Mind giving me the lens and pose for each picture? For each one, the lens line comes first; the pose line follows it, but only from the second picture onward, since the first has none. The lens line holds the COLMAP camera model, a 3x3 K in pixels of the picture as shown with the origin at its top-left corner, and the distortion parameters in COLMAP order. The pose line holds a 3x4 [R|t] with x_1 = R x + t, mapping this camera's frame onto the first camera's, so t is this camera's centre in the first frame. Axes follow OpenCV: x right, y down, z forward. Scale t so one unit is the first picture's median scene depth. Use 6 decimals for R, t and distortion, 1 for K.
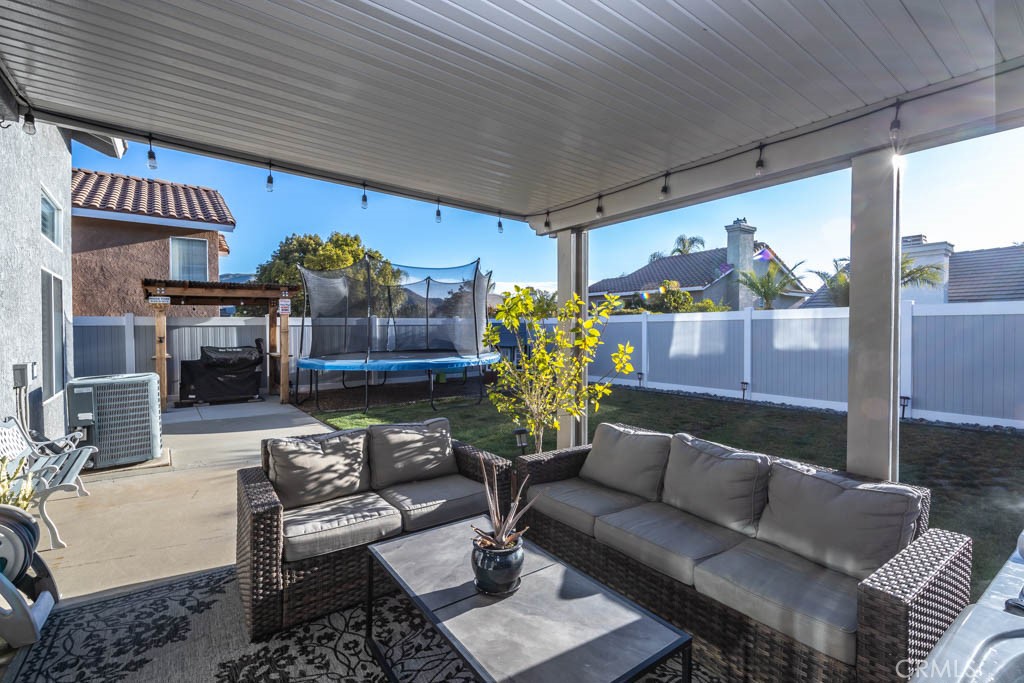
lens RADIAL K [[458.2, 0, 512.1], [0, 458.2, 339.2], [0, 0, 1]] dist [0.000904, -0.005579]
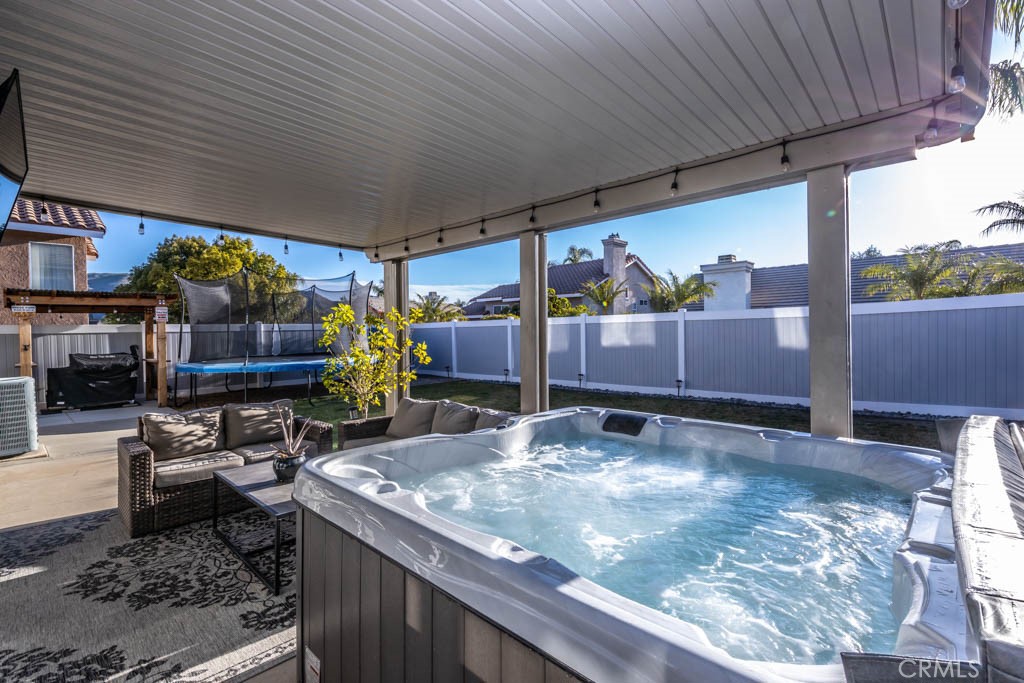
lens RADIAL K [[458.2, 0, 518.1], [0, 458.2, 341.4], [0, 0, 1]] dist [0.000904, -0.005579]
pose [[0.981138, -0.014948, 0.192730, 0.112383], [0.015321, 0.999883, -0.000447, 0.004143], [-0.192700, 0.003391, 0.981252, -0.202990]]
